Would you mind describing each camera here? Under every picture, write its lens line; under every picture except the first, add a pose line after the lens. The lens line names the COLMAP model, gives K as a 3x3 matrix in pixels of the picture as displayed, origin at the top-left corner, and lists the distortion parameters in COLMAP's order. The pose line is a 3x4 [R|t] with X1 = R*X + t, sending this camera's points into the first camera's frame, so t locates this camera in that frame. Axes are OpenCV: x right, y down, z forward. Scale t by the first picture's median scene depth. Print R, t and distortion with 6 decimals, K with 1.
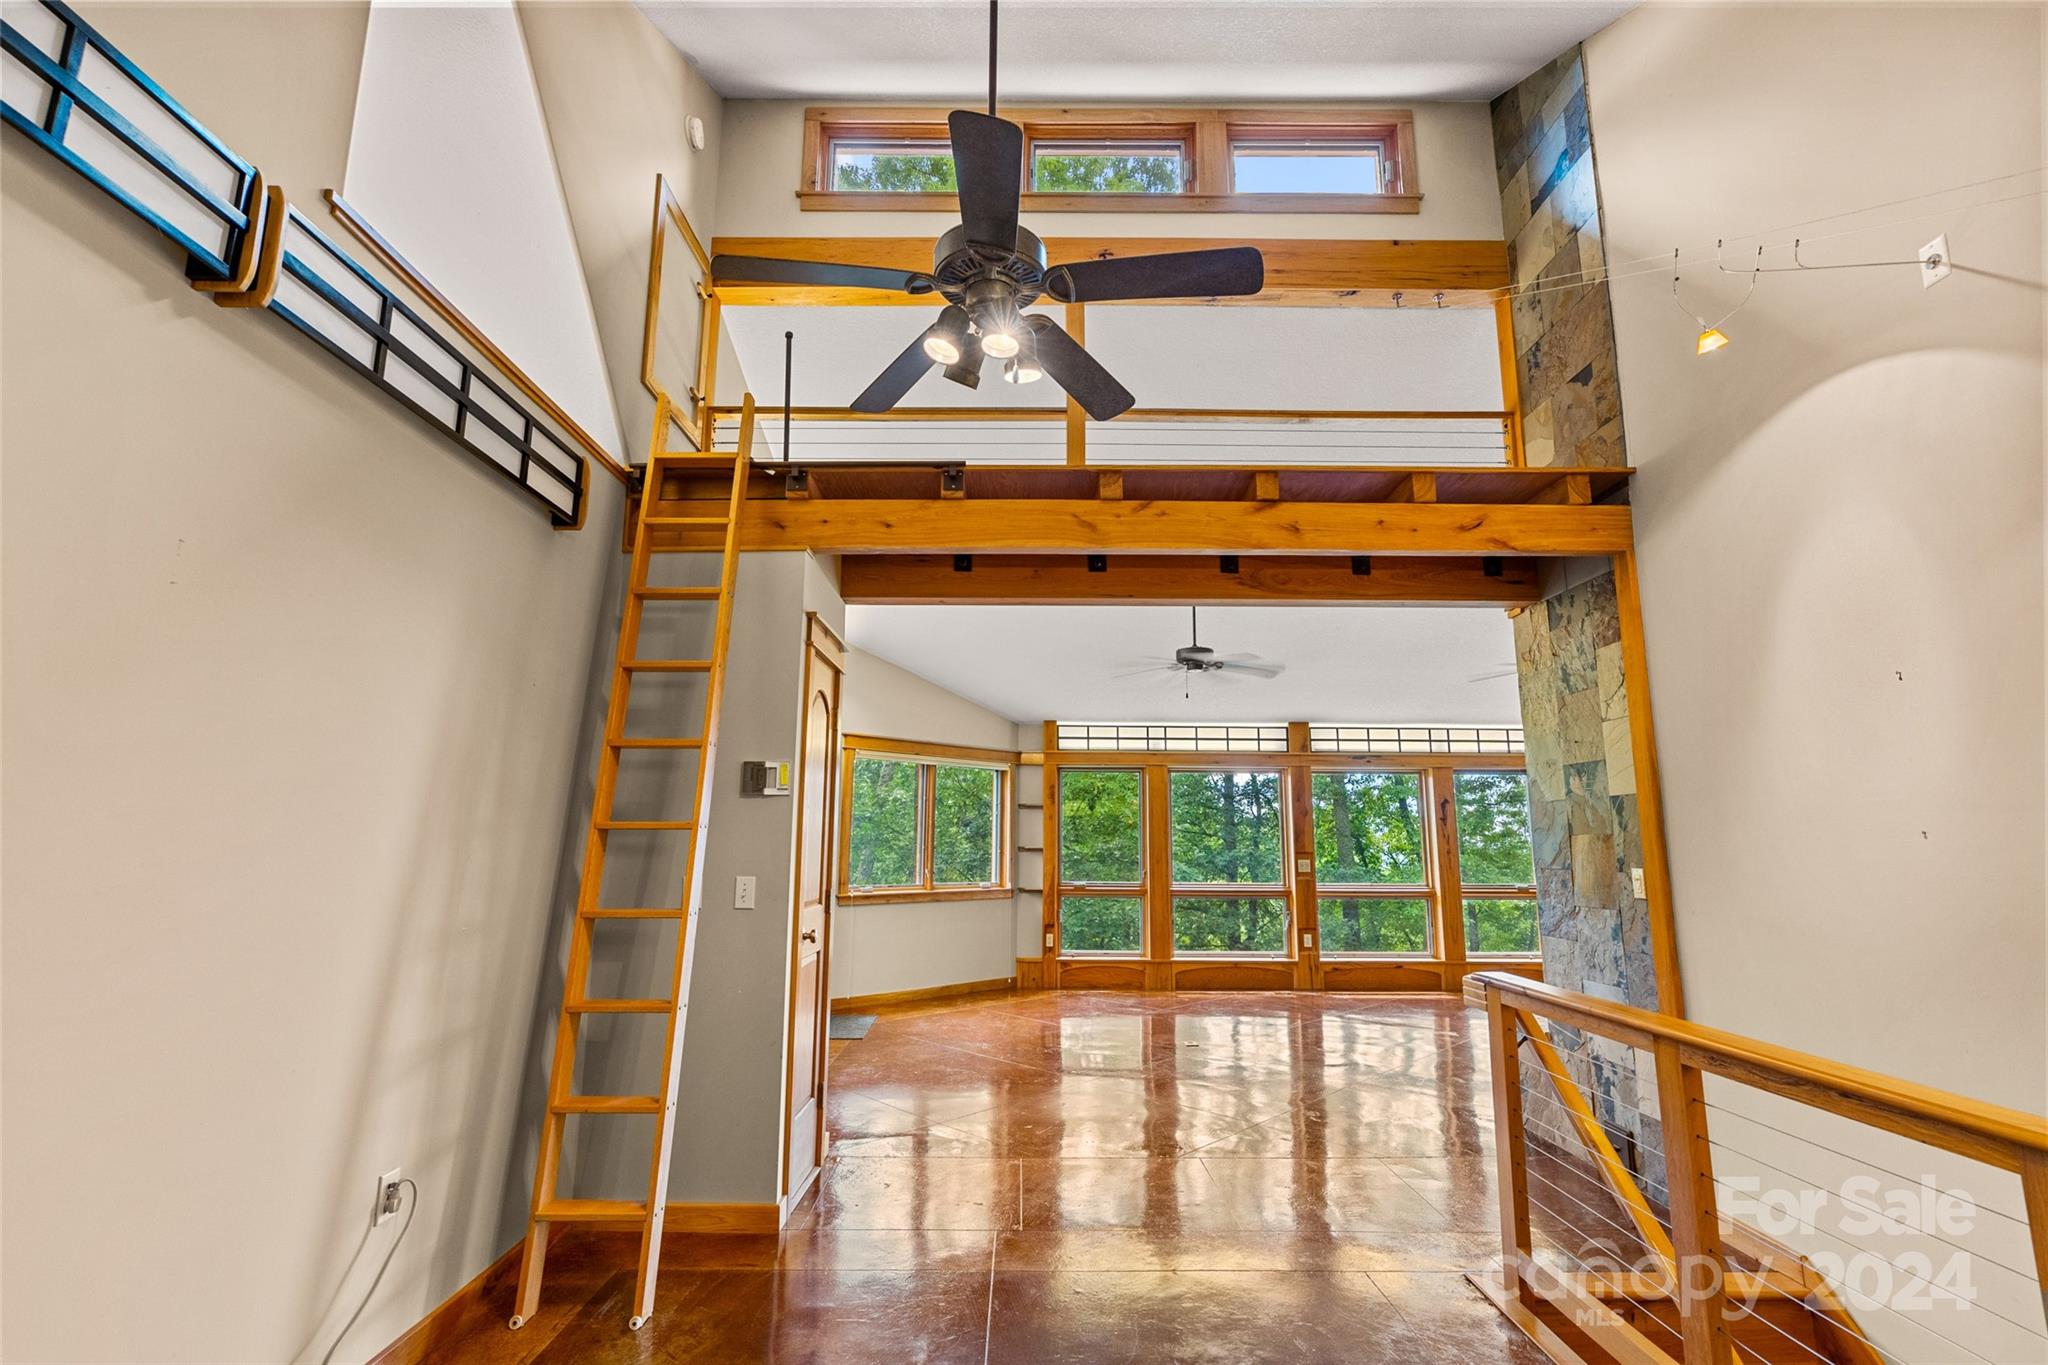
lens RADIAL K [[921.7, 0, 1026.2], [0, 921.7, 694.5], [0, 0, 1]] dist [-0.007358, 0.000769]
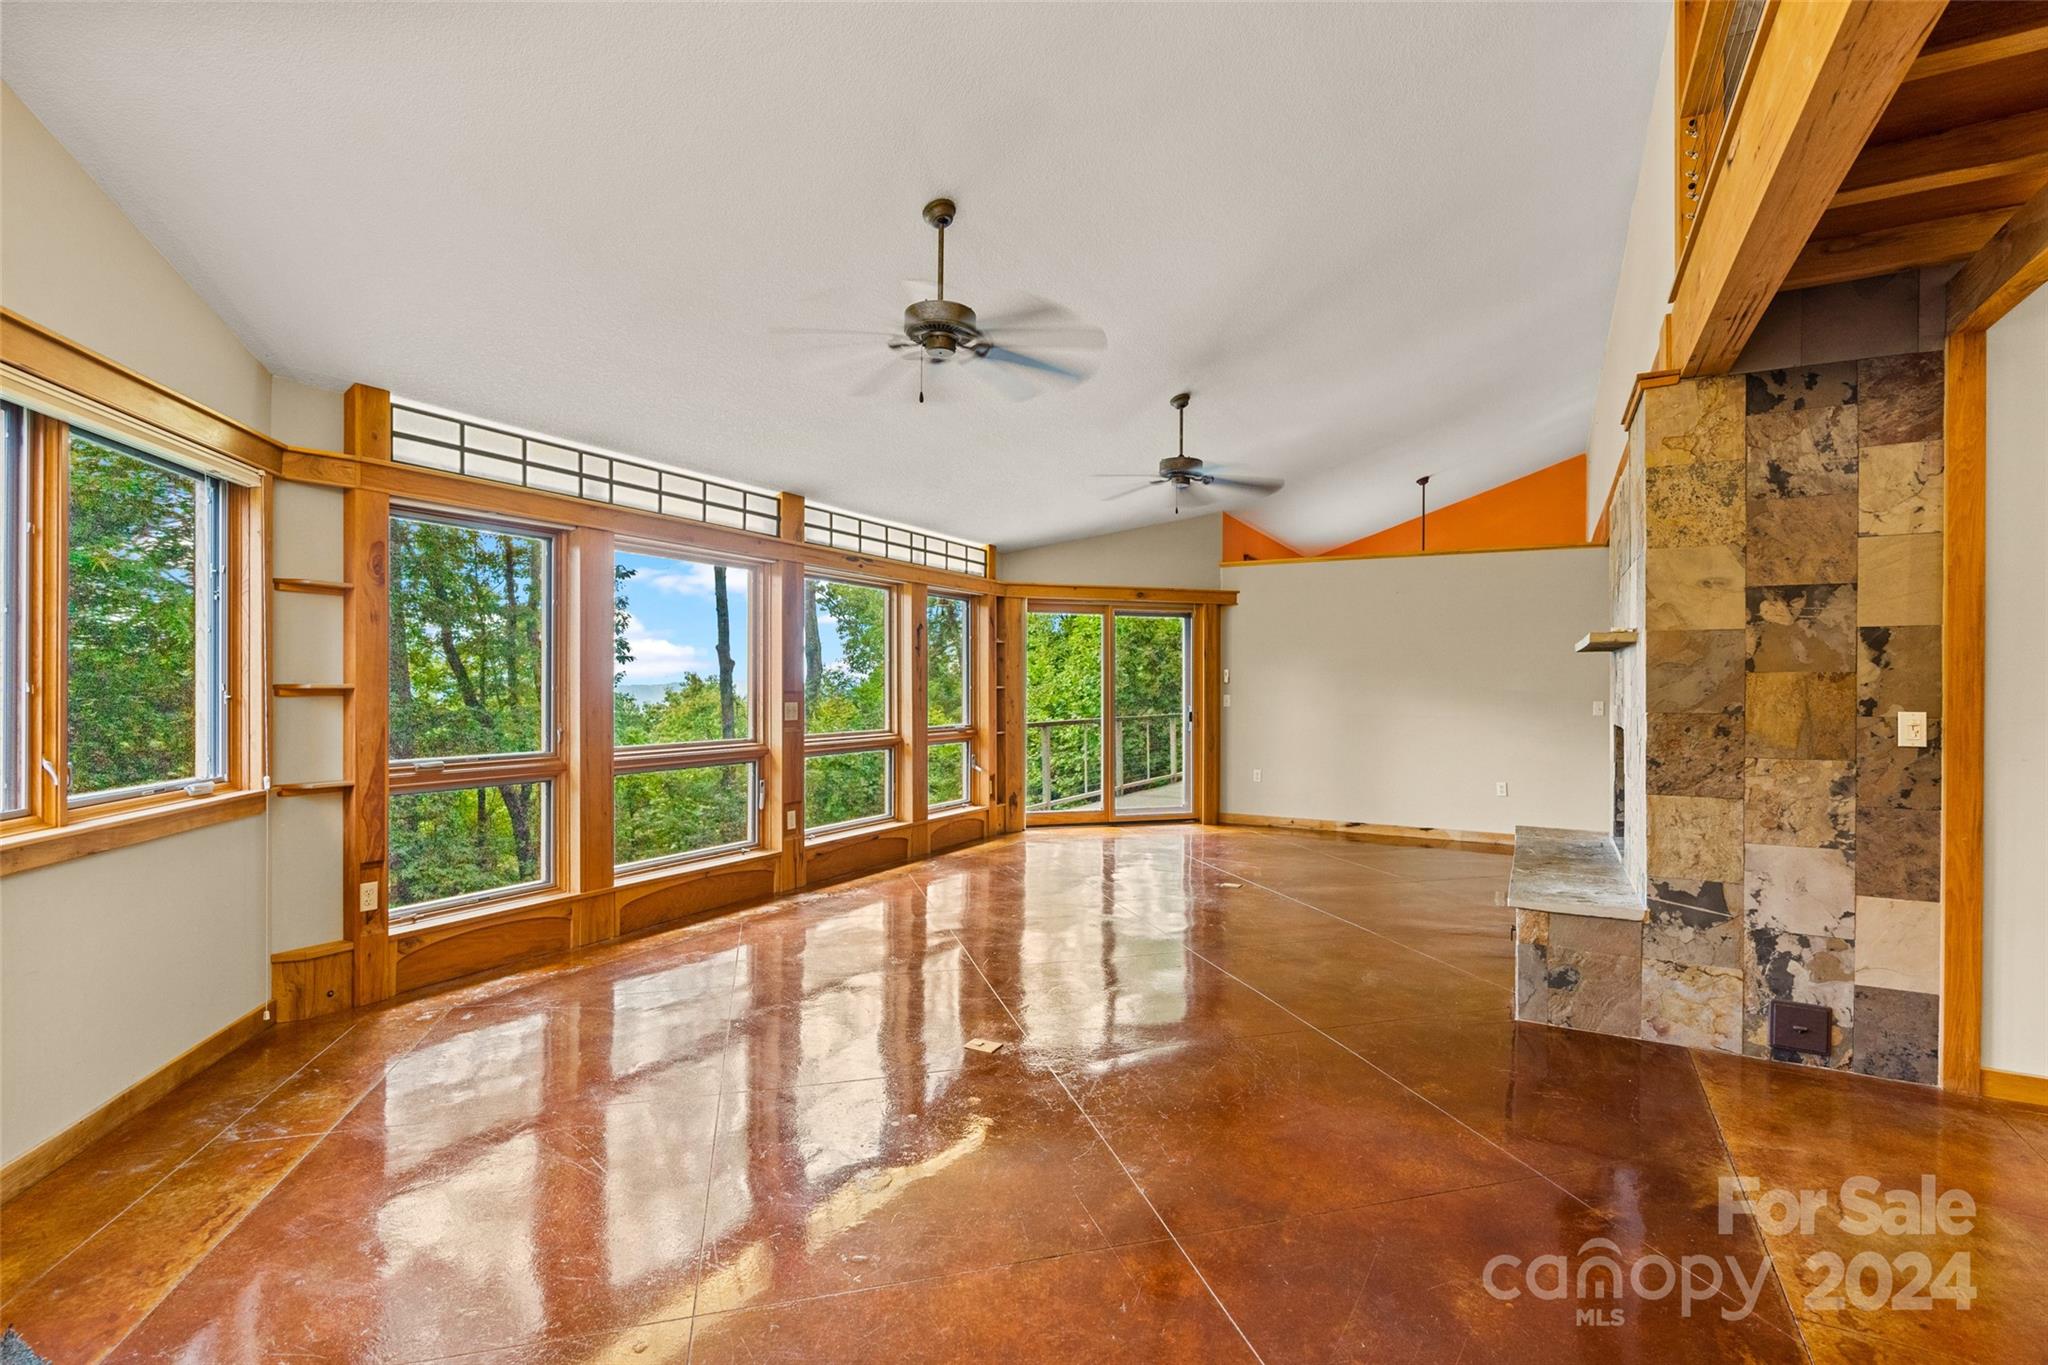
lens RADIAL K [[921.7, 0, 1043.7], [0, 921.7, 683.4], [0, 0, 1]] dist [-0.007358, 0.000769]
pose [[0.487096, -0.003614, 0.873341, -0.409685], [-0.142907, 0.986183, 0.083786, 0.178625], [-0.861577, -0.165619, 0.479849, 1.114473]]
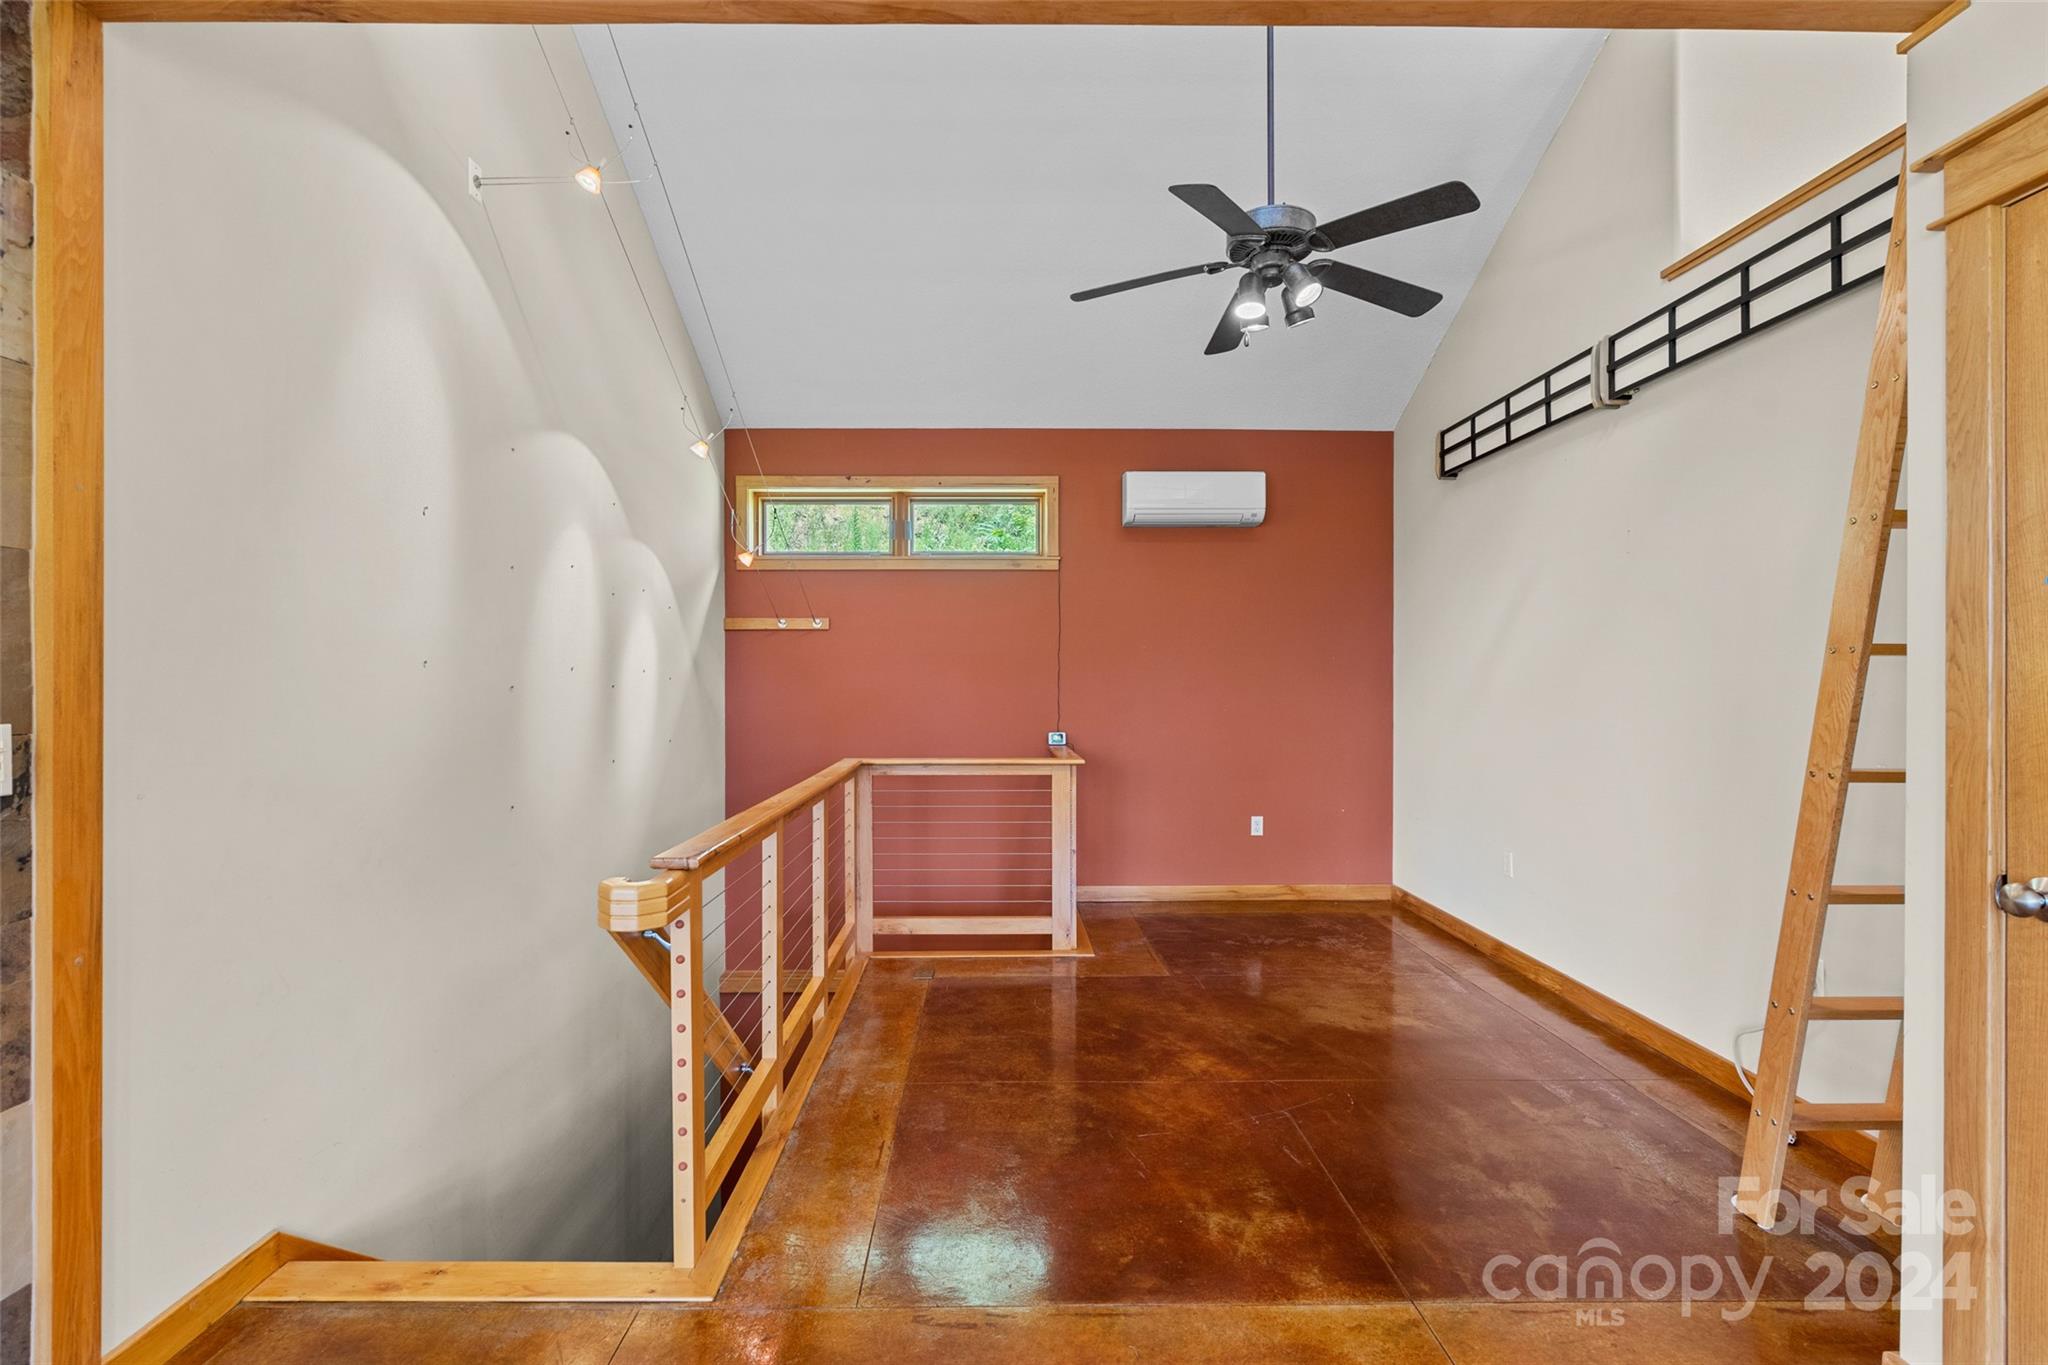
lens RADIAL K [[921.7, 0, 1022.2], [0, 921.7, 681.2], [0, 0, 1]] dist [-0.007358, 0.000769]
pose [[-0.999987, -0.002774, 0.004249, 0.175754], [-0.003419, 0.987038, -0.160449, 0.201275], [-0.003749, -0.160461, -0.987035, 1.208777]]
